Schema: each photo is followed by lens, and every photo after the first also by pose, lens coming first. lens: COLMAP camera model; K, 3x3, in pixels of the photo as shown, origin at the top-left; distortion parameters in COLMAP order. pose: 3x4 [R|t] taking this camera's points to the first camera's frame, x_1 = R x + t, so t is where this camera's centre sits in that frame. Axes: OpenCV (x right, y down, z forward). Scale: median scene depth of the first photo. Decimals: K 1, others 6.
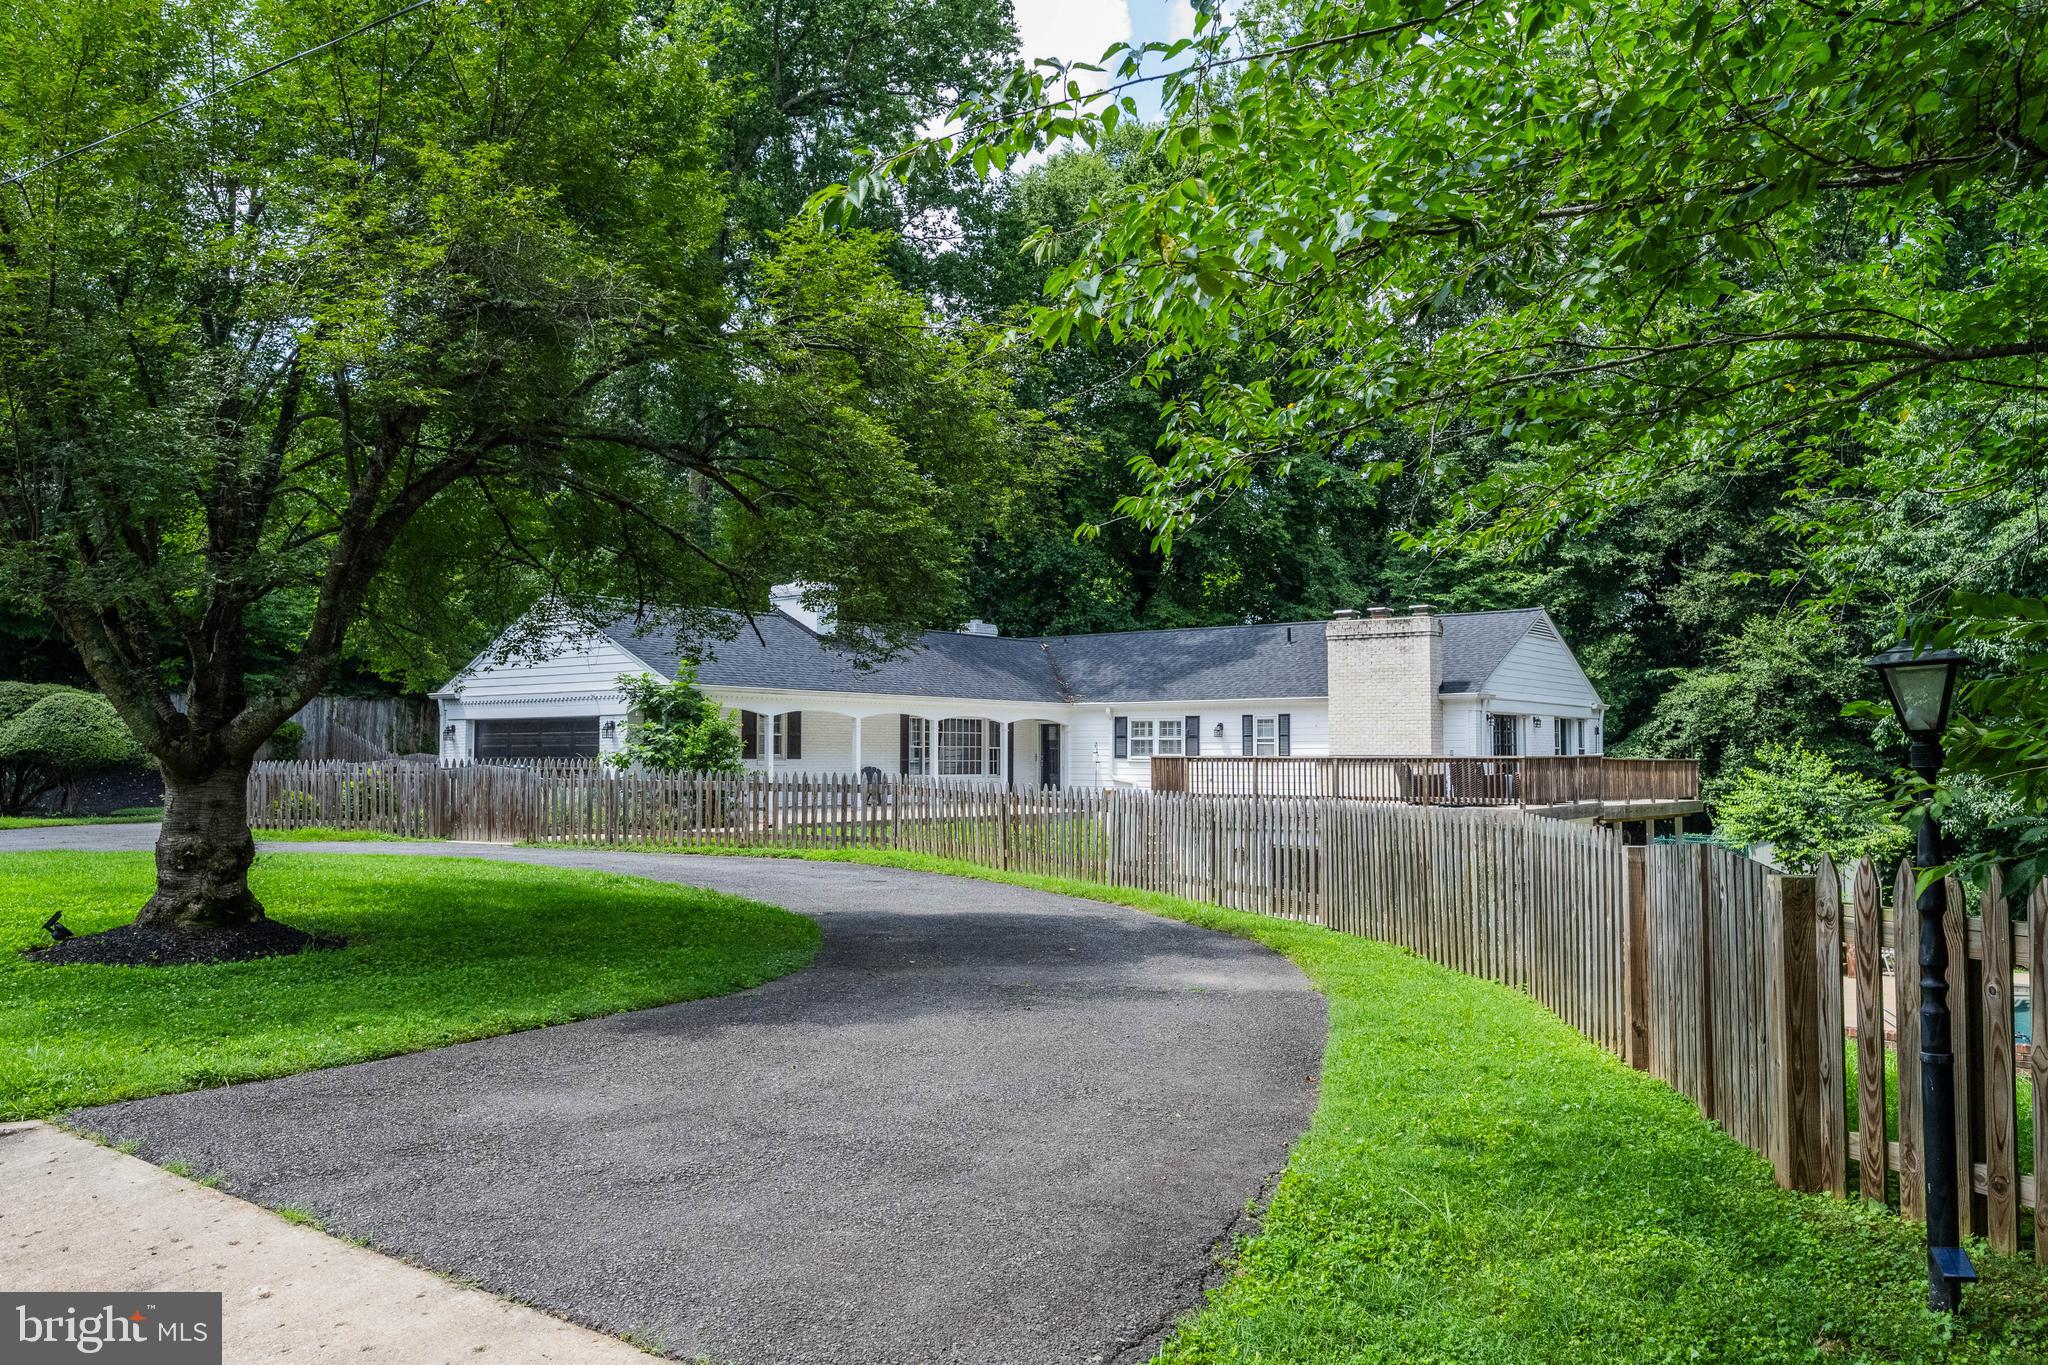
lens RADIAL K [[1593.6, 0, 1012.4], [0, 1593.6, 686.6], [0, 0, 1]] dist [0.005049, 0.001997]
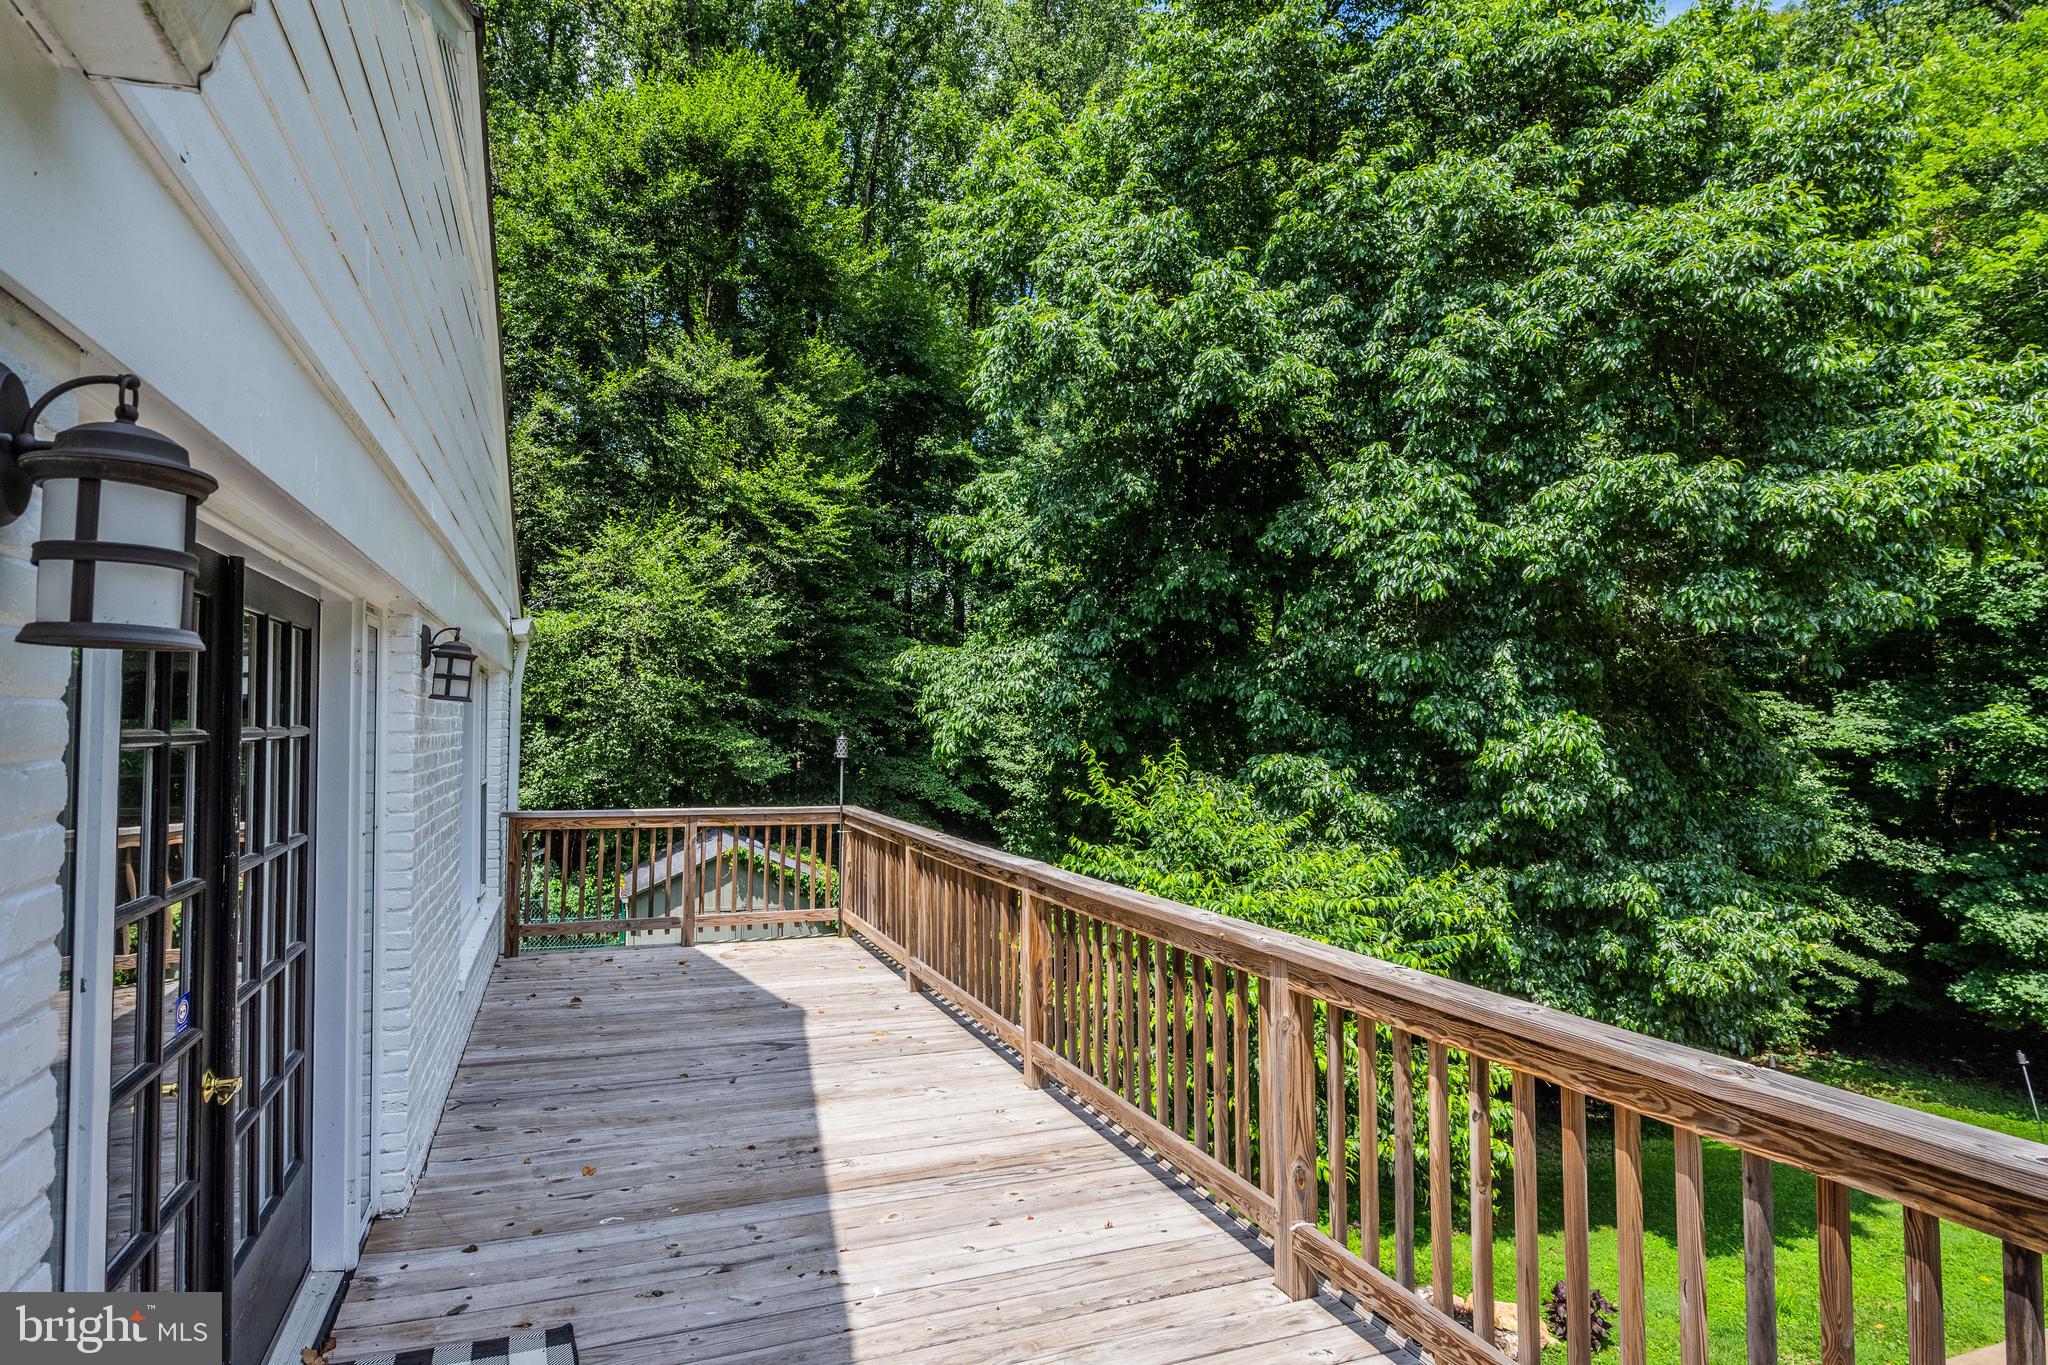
lens RADIAL K [[1001.1, 0, 958.6], [0, 1001.1, 694.3], [0, 0, 1]] dist [-0.000986, -0.001692]
pose [[0.529239, 0.021853, 0.848192, 0.280702], [-0.038012, 0.999275, -0.002027, 0.022949], [-0.847621, -0.031169, 0.529686, 0.895485]]
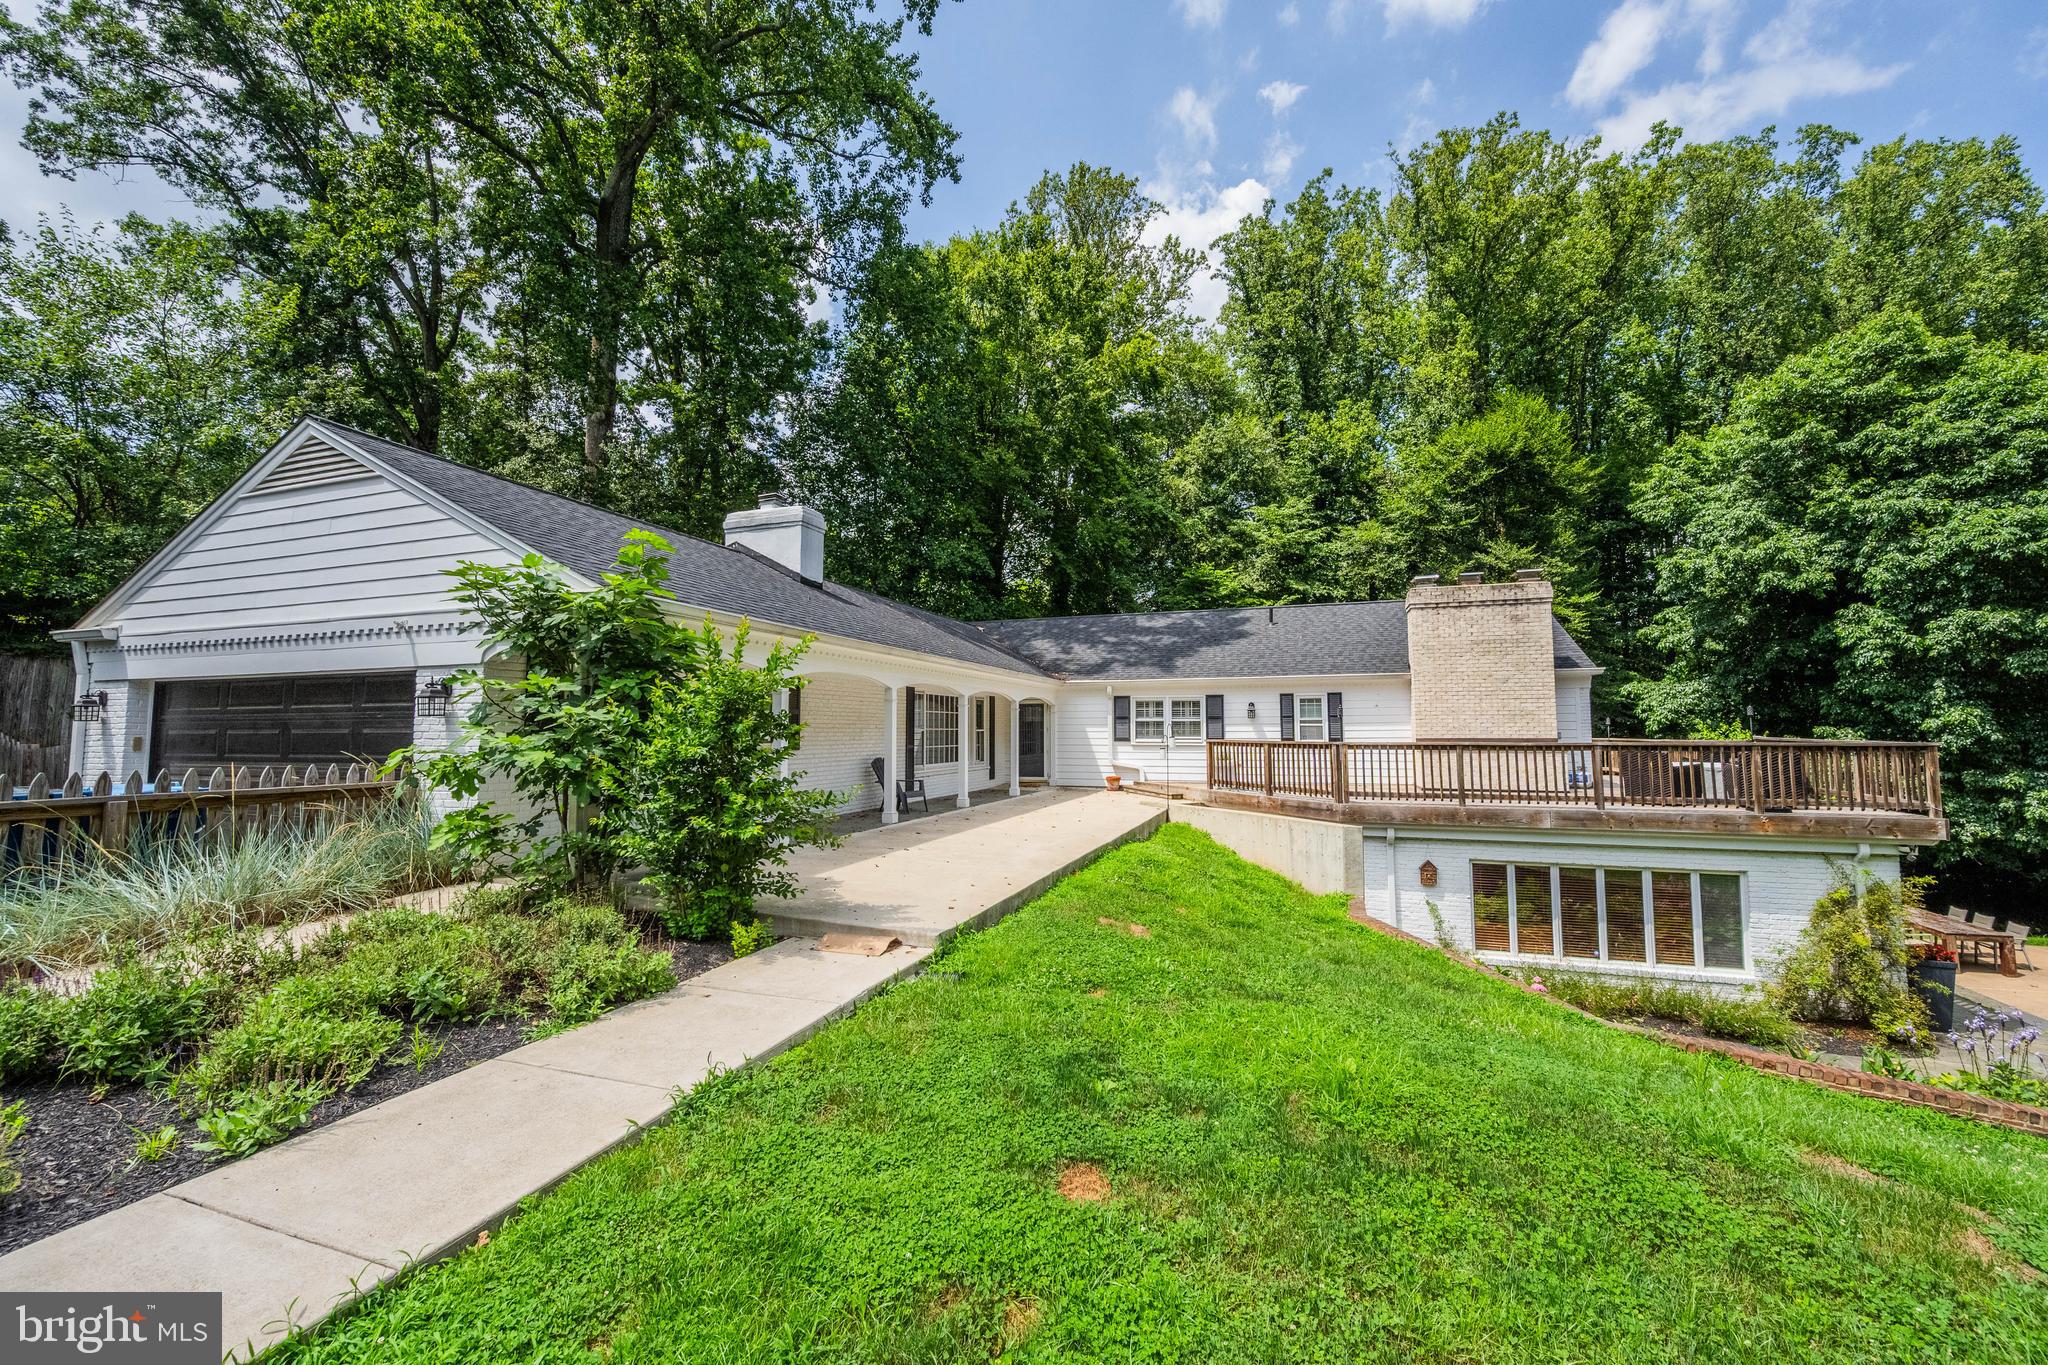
lens RADIAL K [[805.9, 0, 1024.6], [0, 805.9, 676.8], [0, 0, 1]] dist [-0.001376, 0.000792]
pose [[0.947431, 0.017763, 0.319467, -0.140619], [-0.010289, 0.999633, -0.025065, 0.021080], [-0.319795, 0.020460, 0.947266, 0.611163]]
